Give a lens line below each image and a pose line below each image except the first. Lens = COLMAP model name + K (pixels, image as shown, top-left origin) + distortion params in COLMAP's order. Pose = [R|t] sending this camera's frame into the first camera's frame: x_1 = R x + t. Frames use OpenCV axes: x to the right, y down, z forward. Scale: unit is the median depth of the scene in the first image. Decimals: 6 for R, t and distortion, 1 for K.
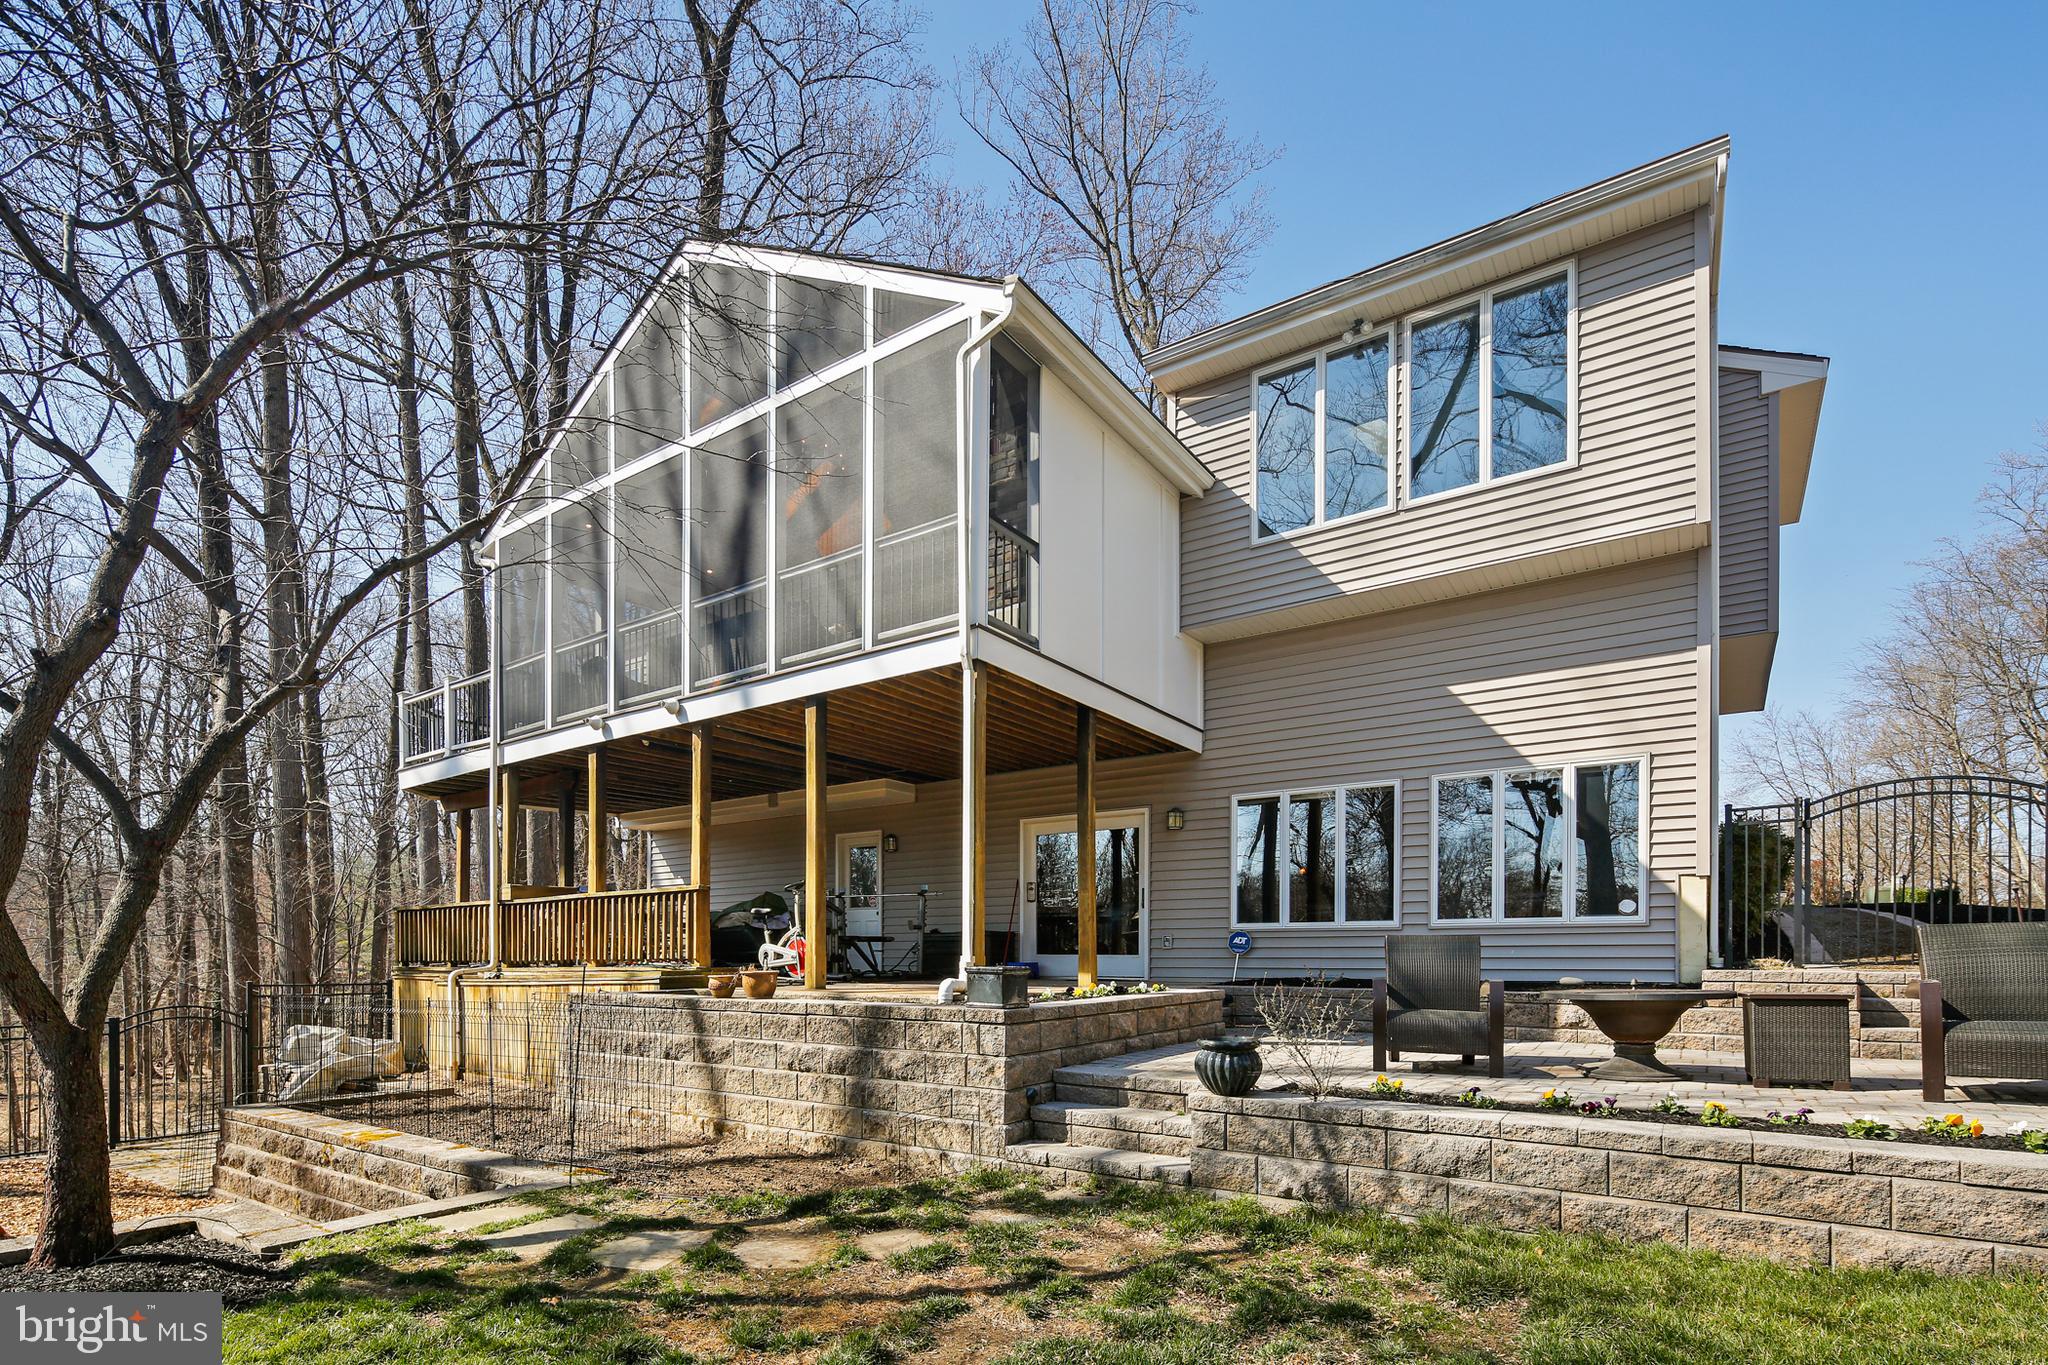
lens RADIAL K [[959.3, 0, 1023.6], [0, 959.3, 748.9], [0, 0, 1]] dist [0.000833, -0.000221]
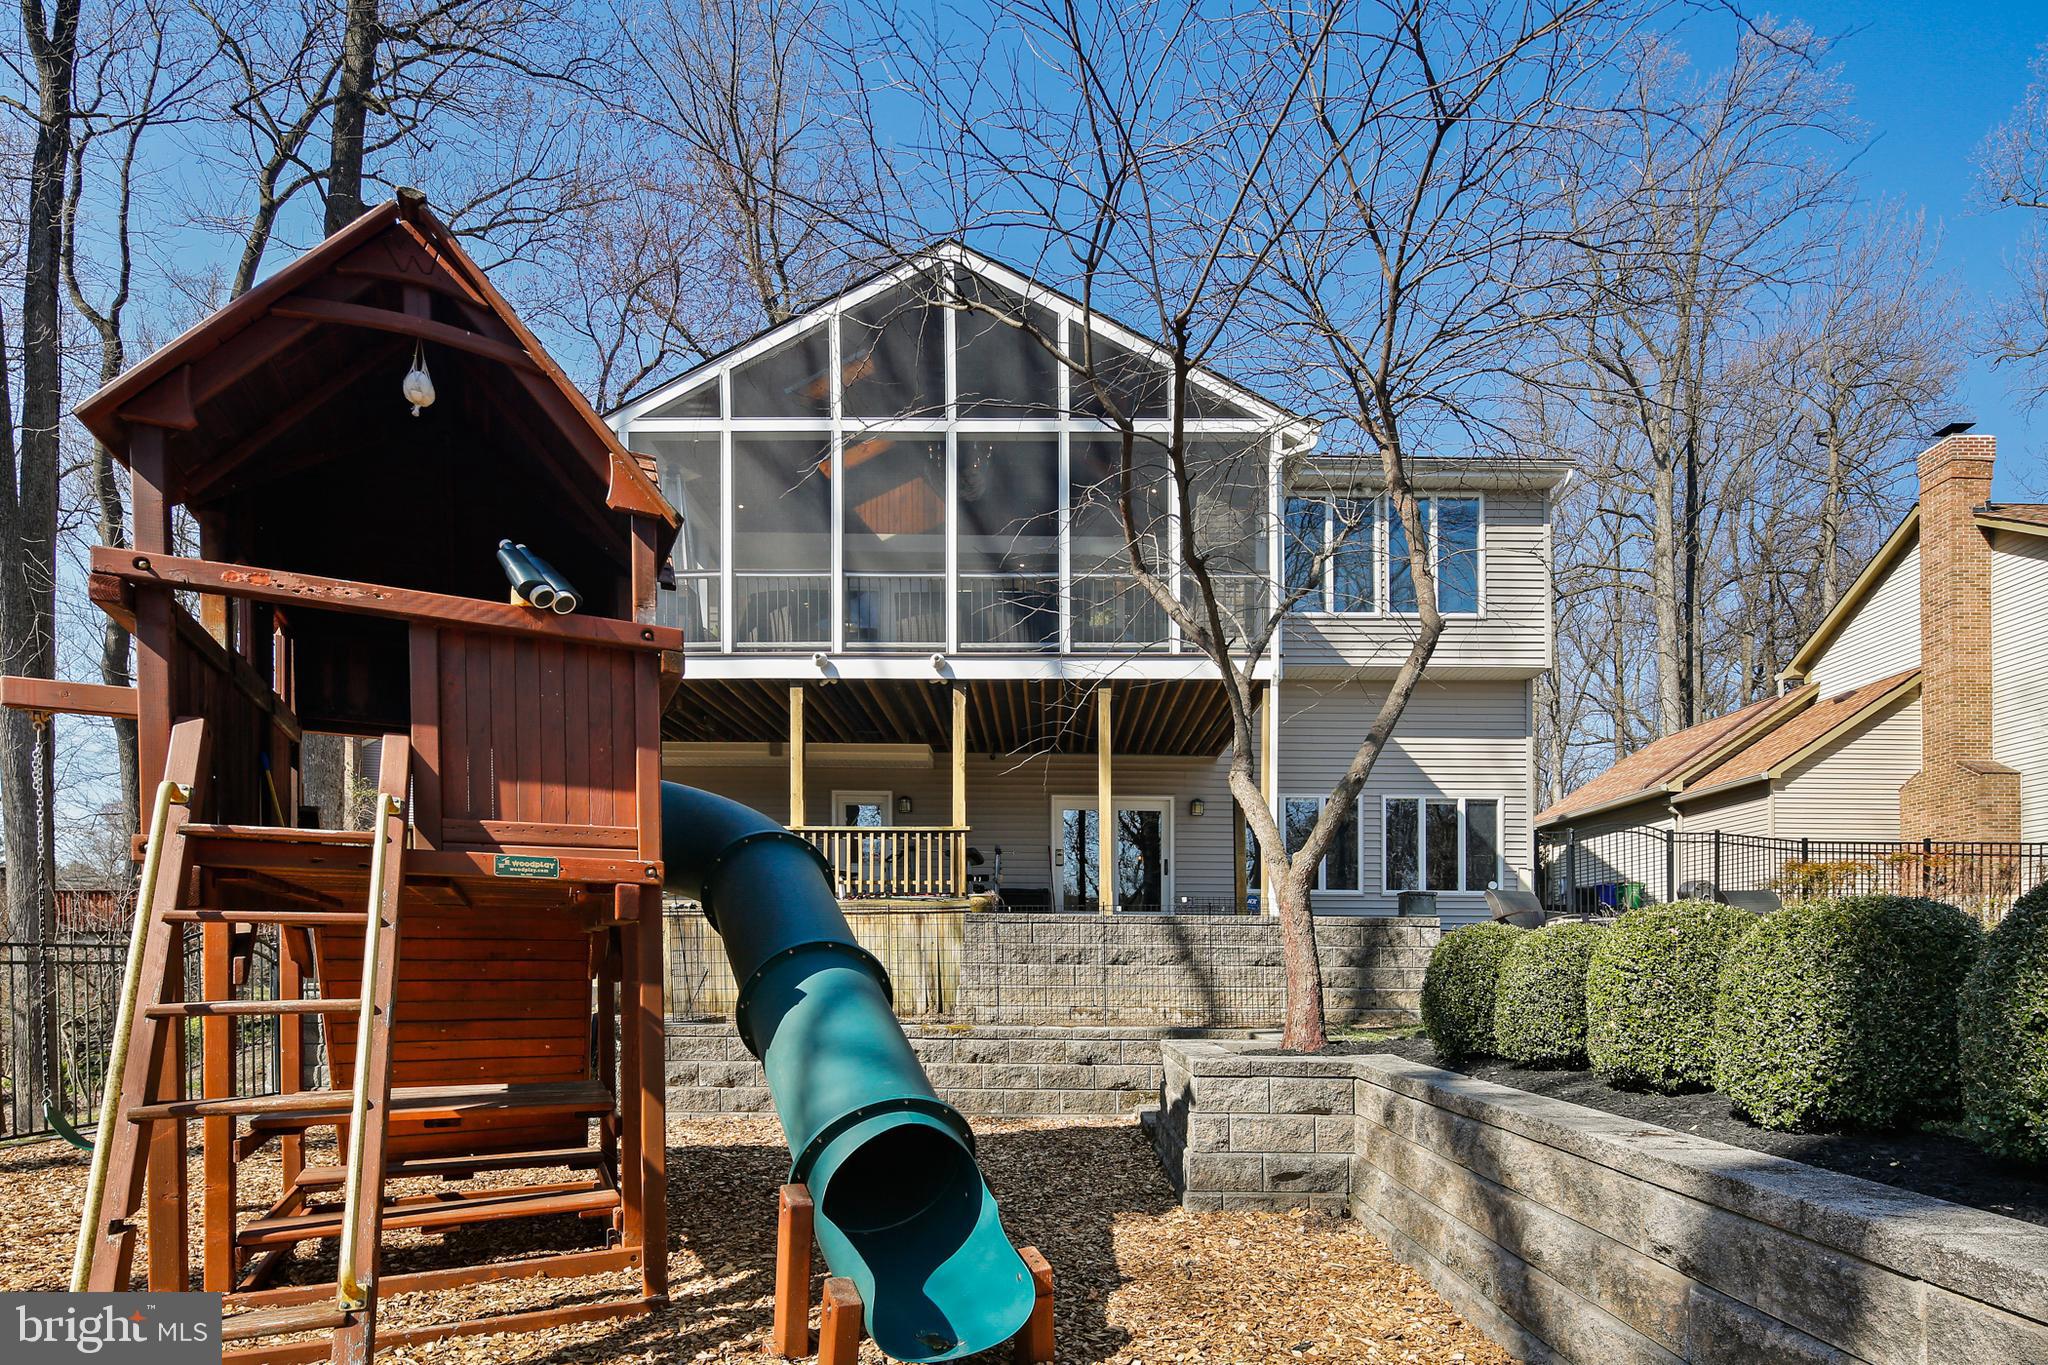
lens RADIAL K [[1000.1, 0, 1021.6], [0, 1000.1, 693.3], [0, 0, 1]] dist [0.002441, -0.001292]
pose [[0.825129, 0.155602, 0.543094, -0.928998], [-0.127371, 0.987809, -0.089501, 0.083861], [-0.550399, 0.004676, 0.834888, -0.001525]]
